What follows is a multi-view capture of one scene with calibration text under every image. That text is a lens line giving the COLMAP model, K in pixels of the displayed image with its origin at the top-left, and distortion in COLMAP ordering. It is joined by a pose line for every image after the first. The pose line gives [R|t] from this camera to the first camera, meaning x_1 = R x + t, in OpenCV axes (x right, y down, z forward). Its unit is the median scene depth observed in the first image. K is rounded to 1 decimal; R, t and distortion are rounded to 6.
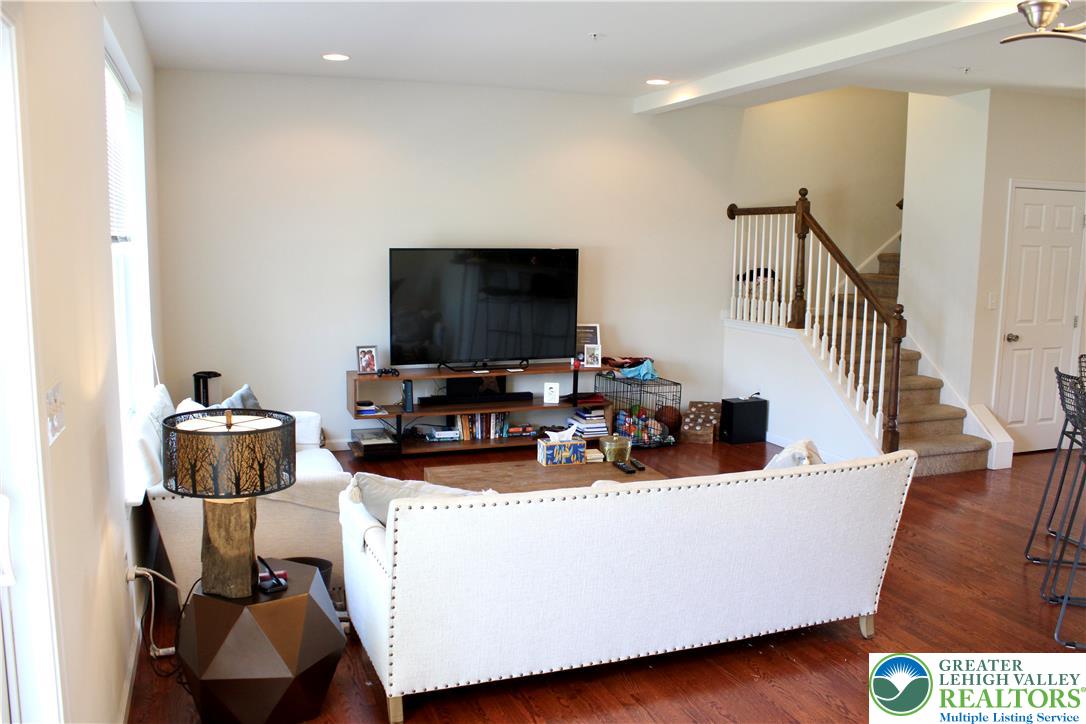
lens RADIAL K [[901.8, 0, 539.0], [0, 901.8, 363.8], [0, 0, 1]] dist [-0.103434, 0.001717]
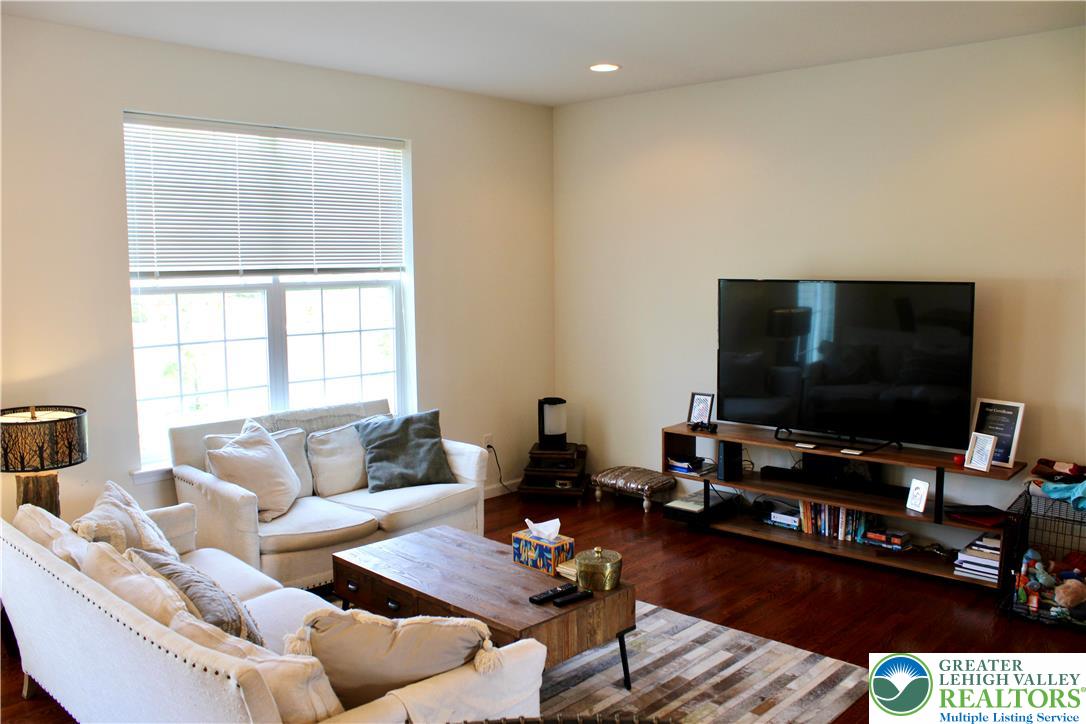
lens RADIAL K [[901.8, 0, 539.0], [0, 901.8, 363.8], [0, 0, 1]] dist [-0.103434, 0.001717]
pose [[0.453842, 0.086331, -0.886890, 0.472184], [-0.112347, 0.992897, 0.039160, -0.060724], [0.883972, 0.081867, 0.460317, 0.447615]]
